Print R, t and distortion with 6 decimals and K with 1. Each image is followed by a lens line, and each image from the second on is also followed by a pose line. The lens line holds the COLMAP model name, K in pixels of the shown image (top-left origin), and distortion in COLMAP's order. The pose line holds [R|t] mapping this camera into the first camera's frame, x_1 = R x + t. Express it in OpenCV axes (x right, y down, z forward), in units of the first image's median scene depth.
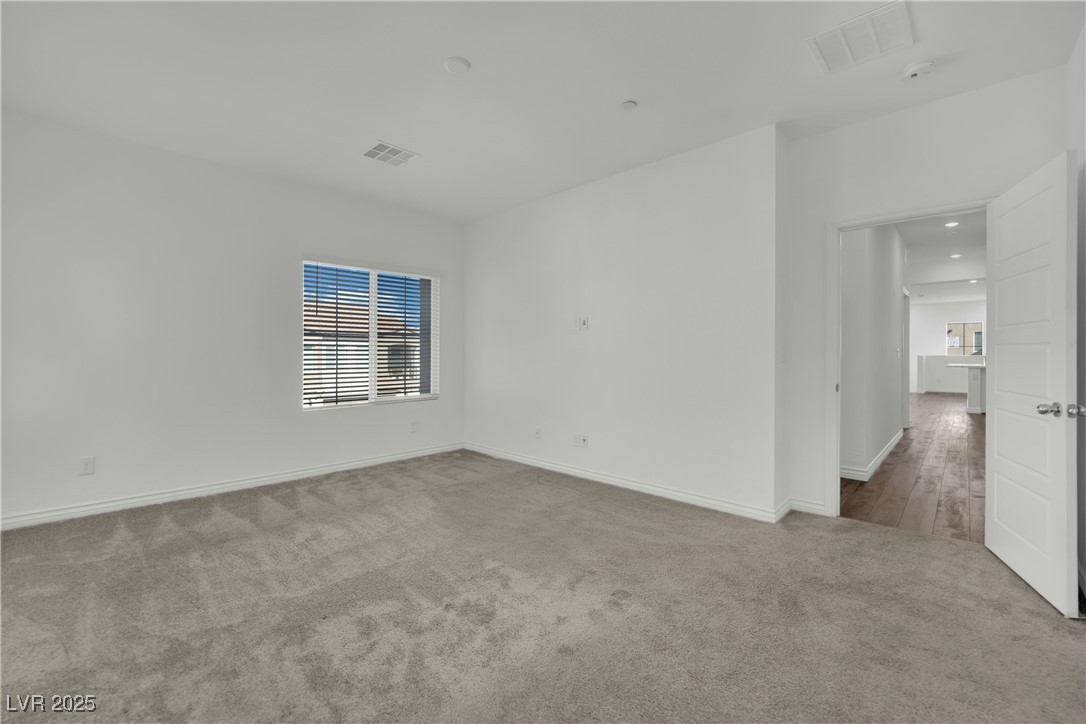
lens RADIAL K [[447.6, 0, 539.8], [0, 447.6, 359.4], [0, 0, 1]] dist [-0.021468, 0.001051]
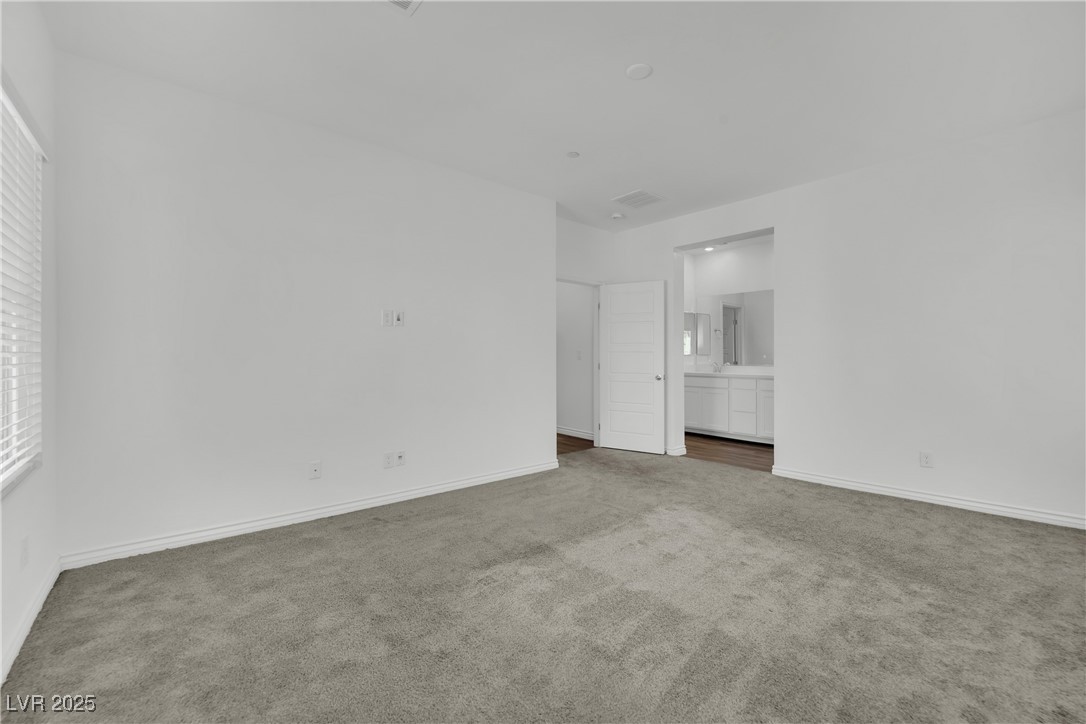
lens RADIAL K [[447.6, 0, 539.9], [0, 447.6, 361.3], [0, 0, 1]] dist [-0.021468, 0.001051]
pose [[0.101867, 0.001064, 0.994797, -0.814644], [0.012628, 0.999917, -0.002363, 0.006289], [-0.994718, 0.012803, 0.101845, 0.742719]]
